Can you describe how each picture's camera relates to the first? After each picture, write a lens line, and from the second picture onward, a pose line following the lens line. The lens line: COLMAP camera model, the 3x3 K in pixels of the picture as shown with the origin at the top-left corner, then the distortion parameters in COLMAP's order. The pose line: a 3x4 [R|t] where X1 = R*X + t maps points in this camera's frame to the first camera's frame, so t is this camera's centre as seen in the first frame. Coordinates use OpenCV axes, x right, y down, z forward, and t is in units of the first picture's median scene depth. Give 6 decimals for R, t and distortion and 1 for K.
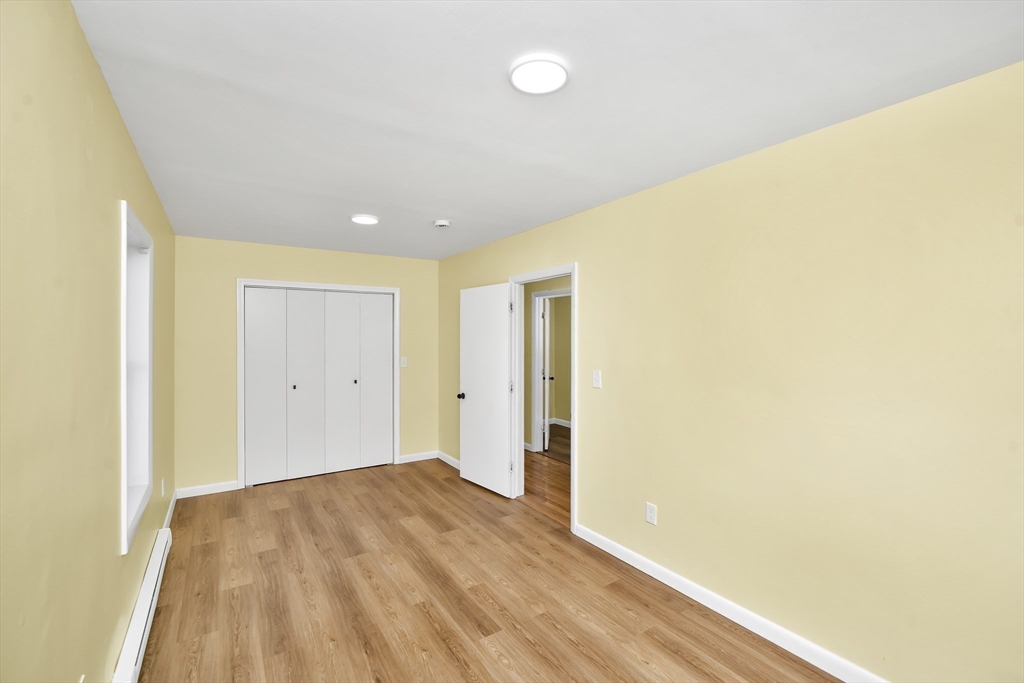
lens RADIAL K [[455.0, 0, 518.4], [0, 455.0, 338.5], [0, 0, 1]] dist [-0.011005, 0.000543]
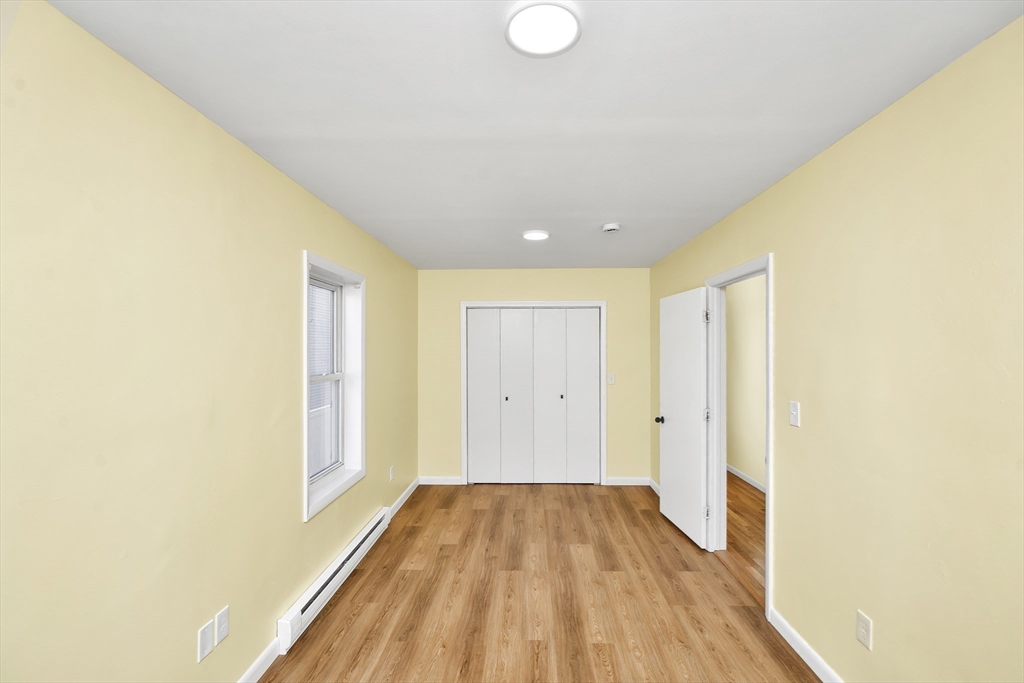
lens RADIAL K [[462.4, 0, 512.6], [0, 462.4, 351.0], [0, 0, 1]] dist [-0.013239, 0.000233]
pose [[0.813666, -0.001275, -0.581332, 0.271957], [0.000382, 0.999999, -0.001658, -0.008469], [0.581333, 0.001126, 0.813665, 0.188600]]
